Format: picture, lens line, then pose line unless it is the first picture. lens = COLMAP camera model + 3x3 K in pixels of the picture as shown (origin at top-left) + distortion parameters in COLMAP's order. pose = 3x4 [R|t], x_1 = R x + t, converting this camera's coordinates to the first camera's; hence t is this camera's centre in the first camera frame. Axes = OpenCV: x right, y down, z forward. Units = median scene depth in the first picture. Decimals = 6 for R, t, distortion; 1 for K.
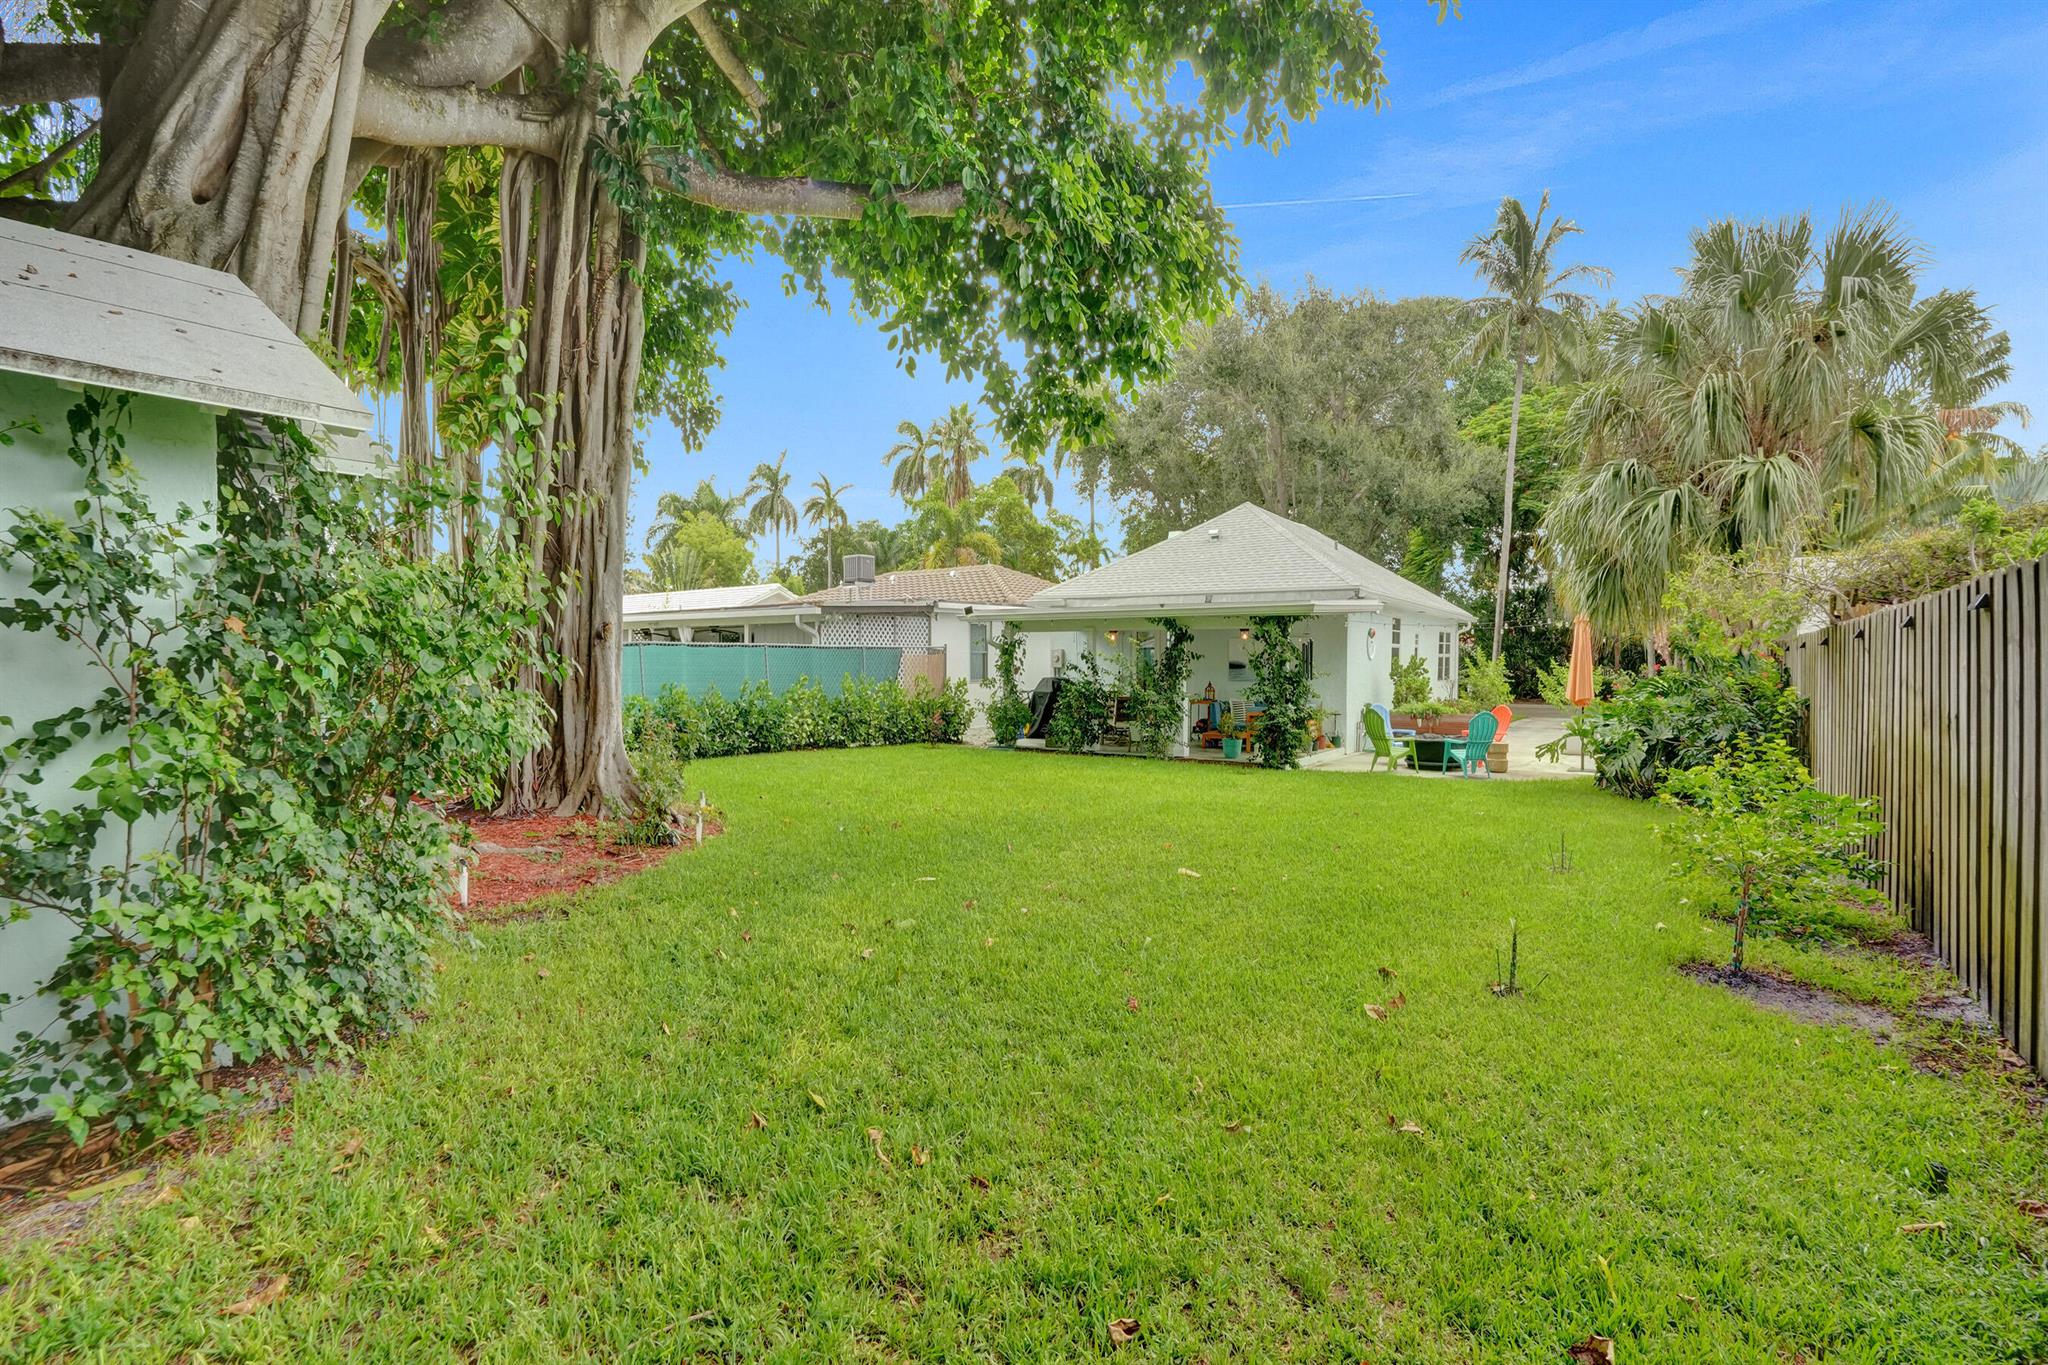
lens RADIAL K [[943.4, 0, 1024.0], [0, 943.4, 682.5], [0, 0, 1]] dist [-0.040031, 0.000026]
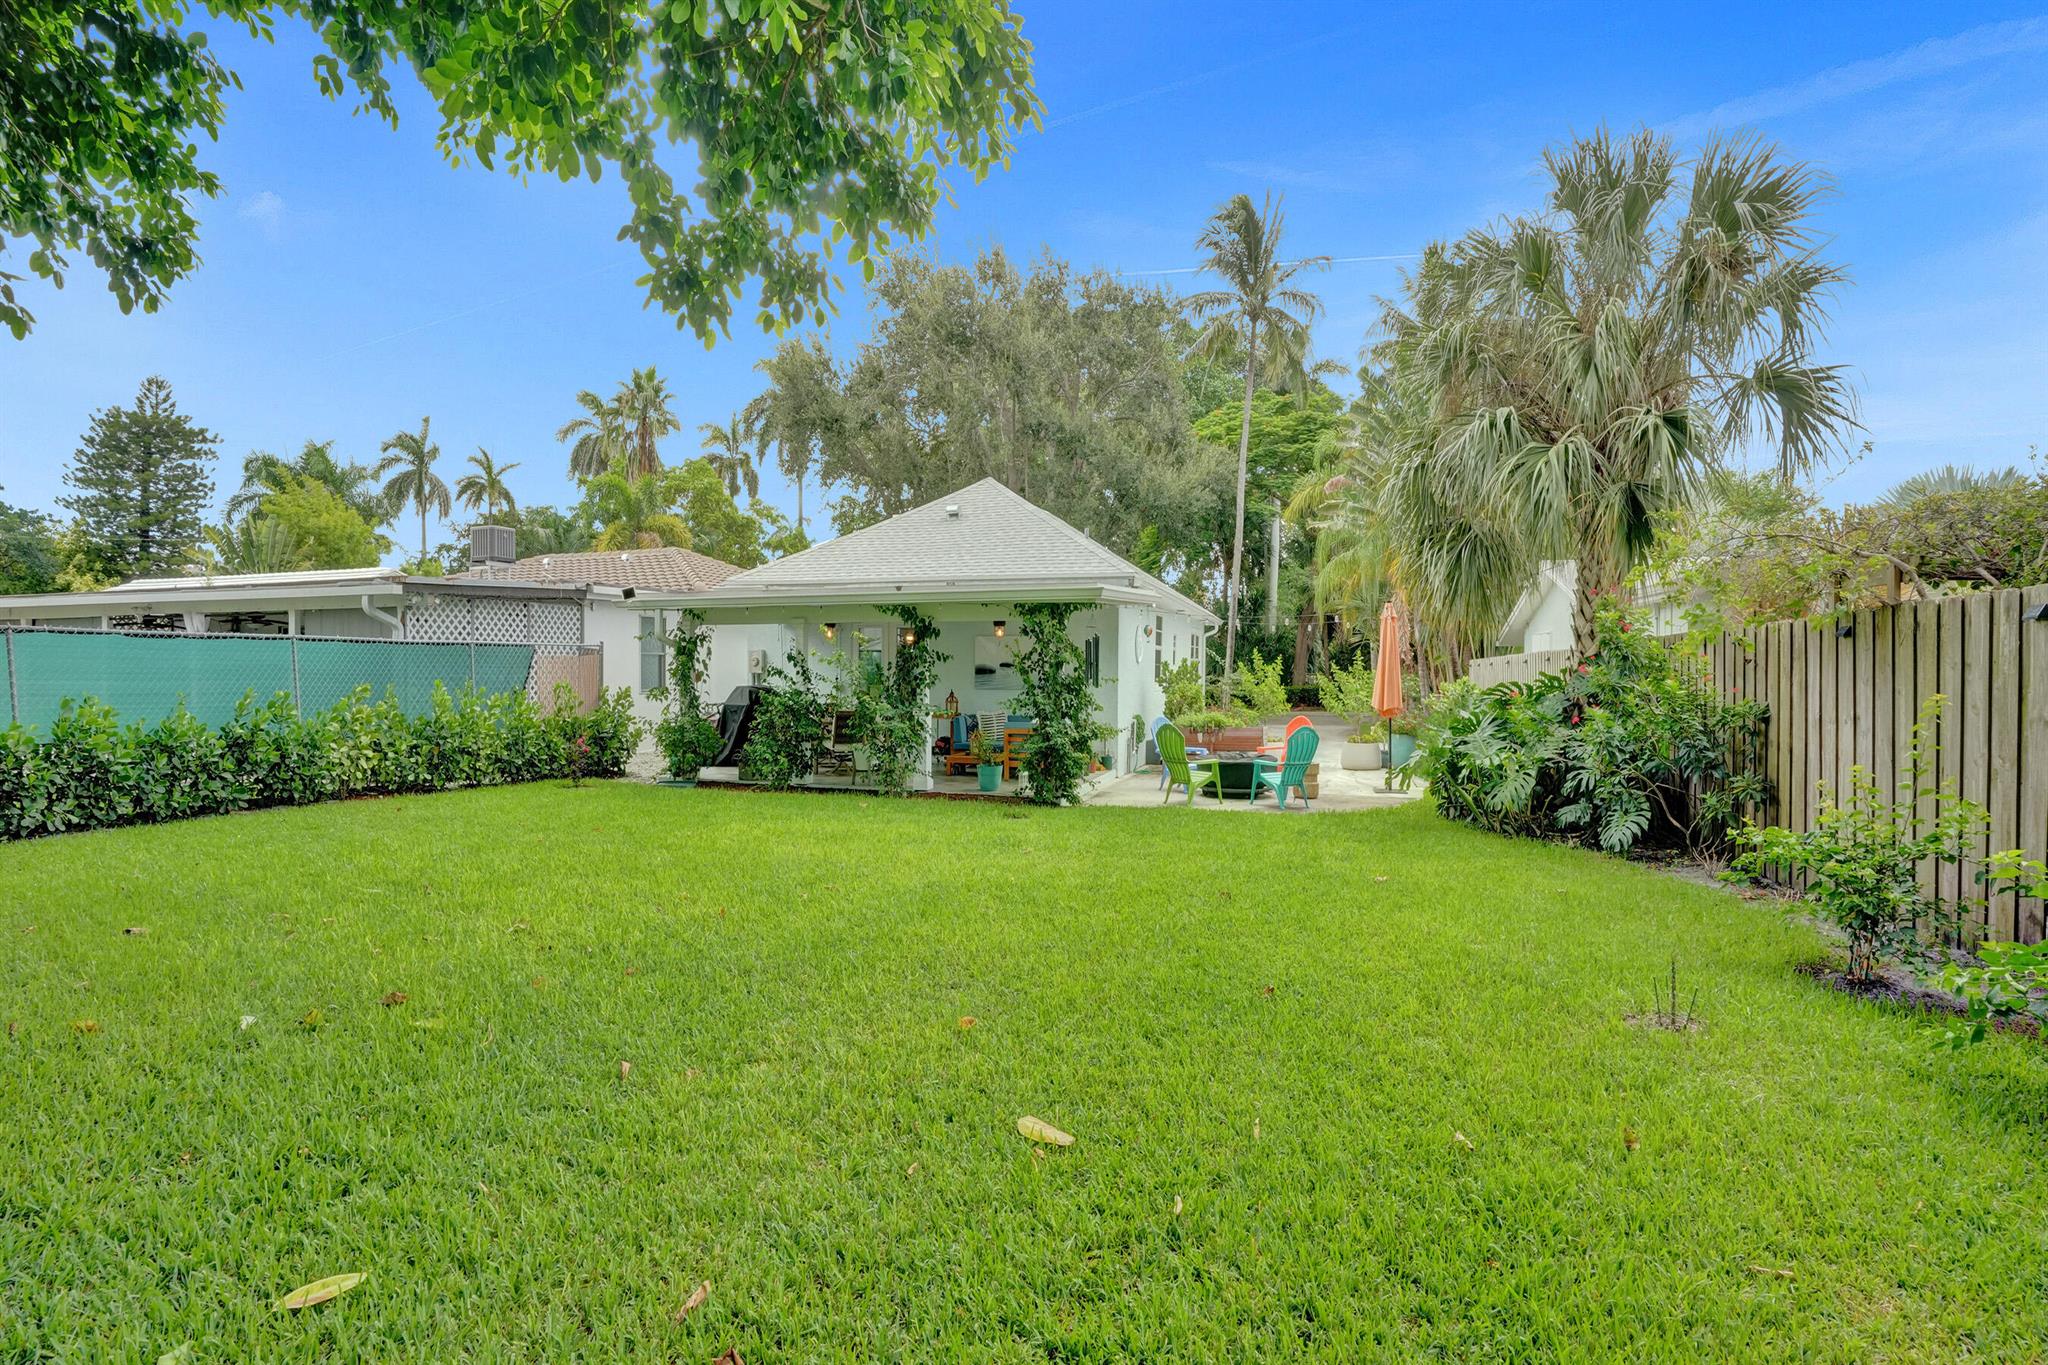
lens RADIAL K [[954.7, 0, 1024.0], [0, 954.7, 682.5], [0, 0, 1]] dist [-0.082031, 0.033831]
pose [[0.954237, -0.003277, 0.299034, 0.013663], [0.005823, 0.999954, -0.007623, -0.000985], [-0.298996, 0.009016, 0.954212, 0.215317]]
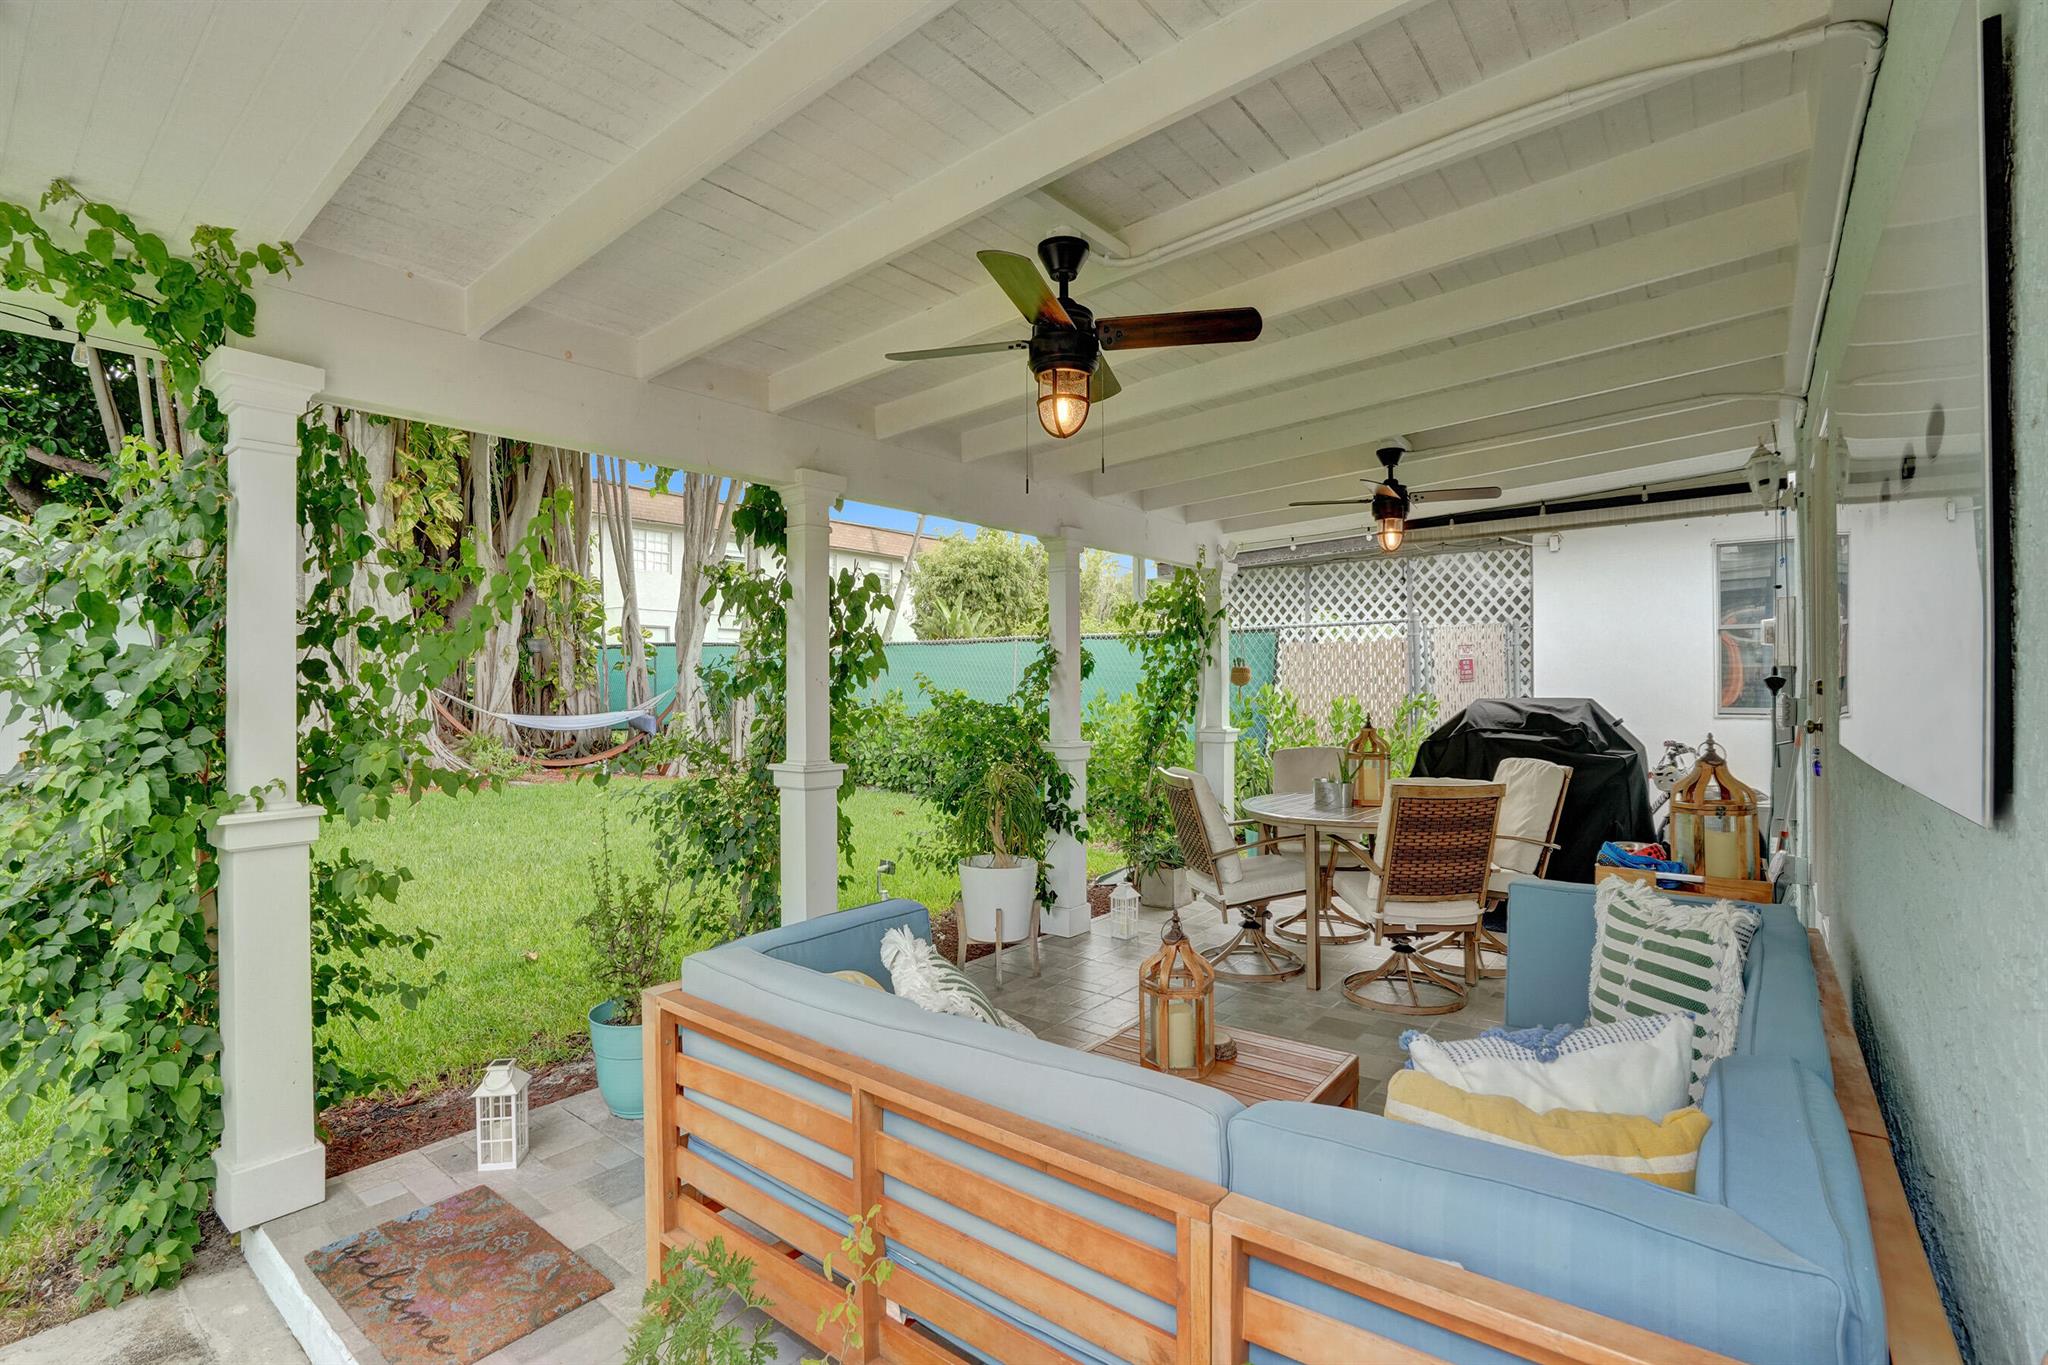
lens RADIAL K [[943.4, 0, 1024.0], [0, 943.4, 682.5], [0, 0, 1]] dist [-0.040031, 0.000026]
pose [[-0.057279, -0.002852, -0.998354, 0.348597], [-0.016258, 0.999866, -0.001924, -0.008214], [0.998226, 0.016121, -0.057318, 0.938616]]
